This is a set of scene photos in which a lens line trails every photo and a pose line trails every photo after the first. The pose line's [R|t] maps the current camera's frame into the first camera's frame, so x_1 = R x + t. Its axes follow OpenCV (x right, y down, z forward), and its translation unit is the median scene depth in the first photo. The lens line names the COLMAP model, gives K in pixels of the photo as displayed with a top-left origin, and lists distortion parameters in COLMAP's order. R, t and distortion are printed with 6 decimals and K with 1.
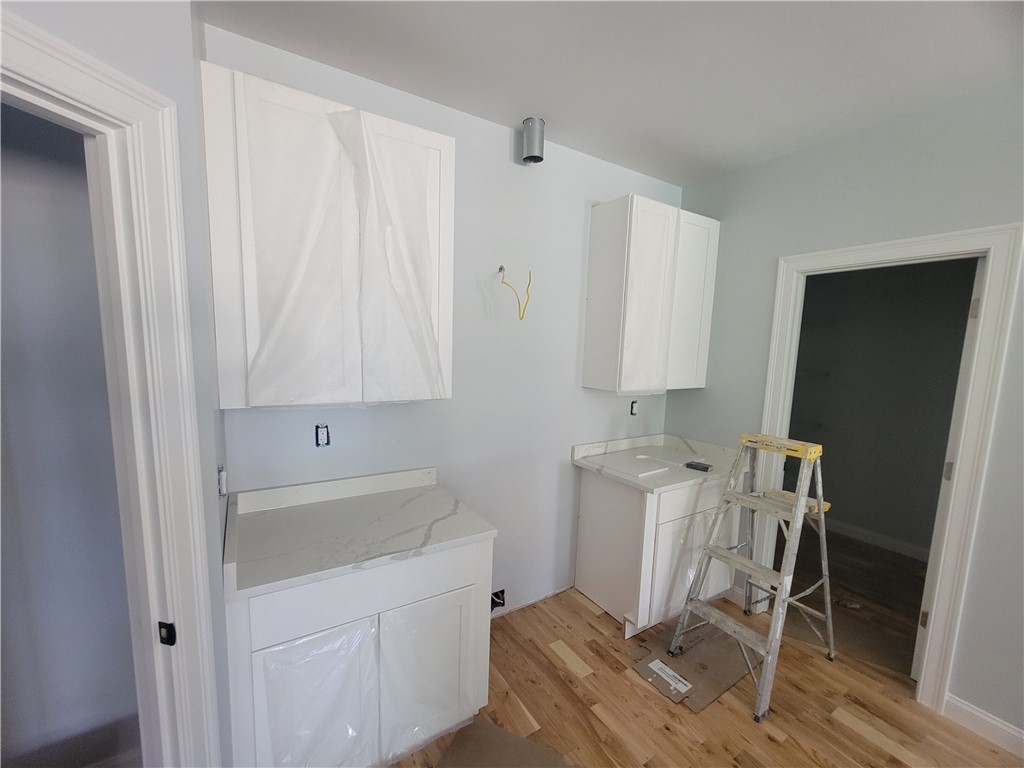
lens RADIAL K [[417.4, 0, 506.8], [0, 417.4, 400.5], [0, 0, 1]] dist [-0.002539, -0.001610]
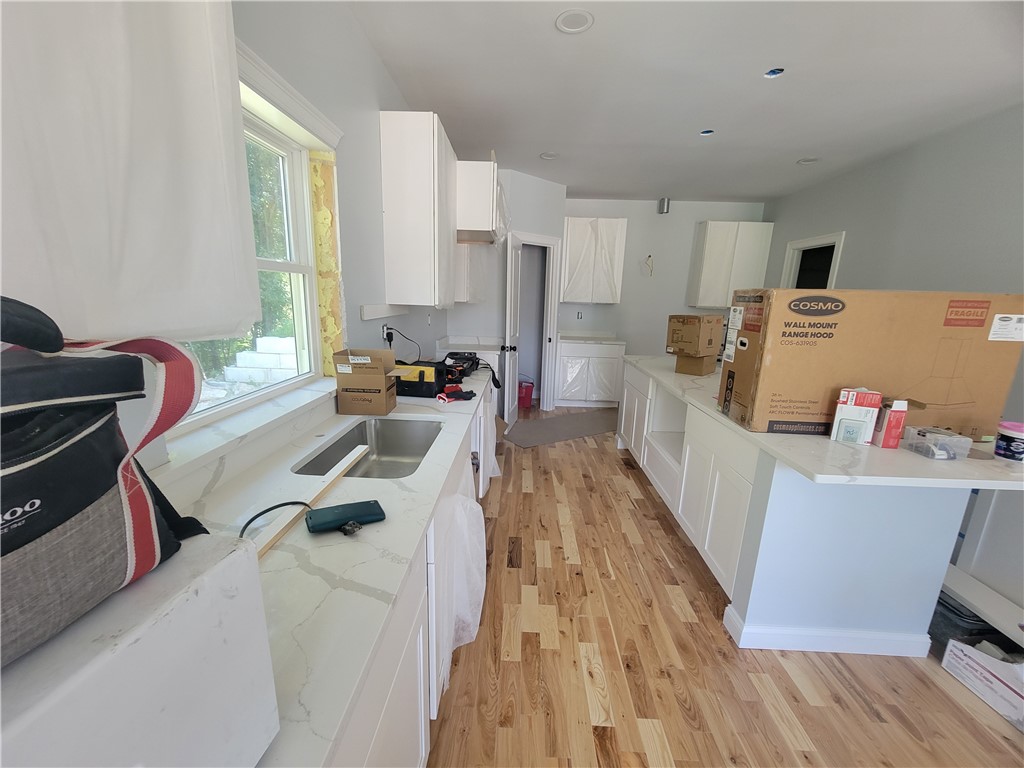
lens RADIAL K [[417.4, 0, 507.1], [0, 417.4, 388.5], [0, 0, 1]] dist [-0.002539, -0.001610]
pose [[0.834079, 0.114900, -0.539546, 0.926630], [-0.074366, 0.992560, 0.096411, 0.389081], [0.546610, -0.040290, 0.836418, -2.091111]]
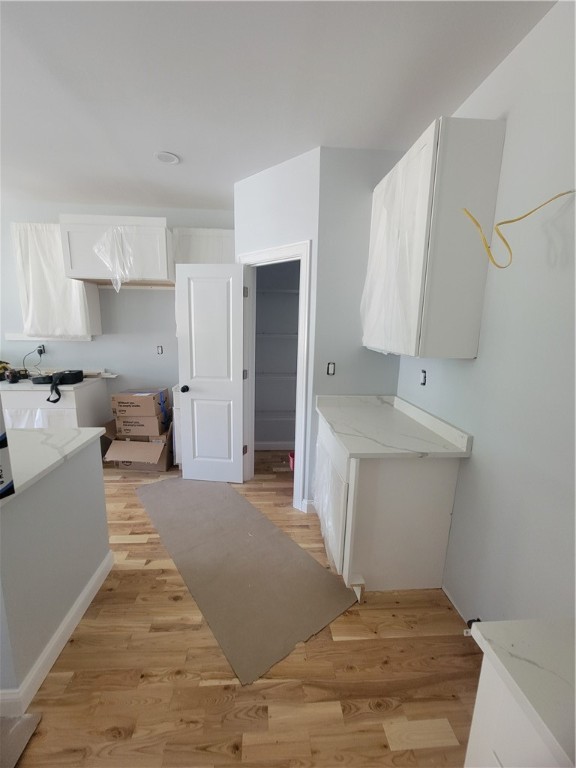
lens RADIAL K [[313.1, 0, 282.0], [0, 313.1, 383.4], [0, 0, 1]] dist [-0.002539, -0.001610]
pose [[-0.463238, 0.130934, -0.876508, 0.806056], [-0.153118, 0.962328, 0.224678, -0.075322], [0.872906, 0.238288, -0.425738, 1.062686]]
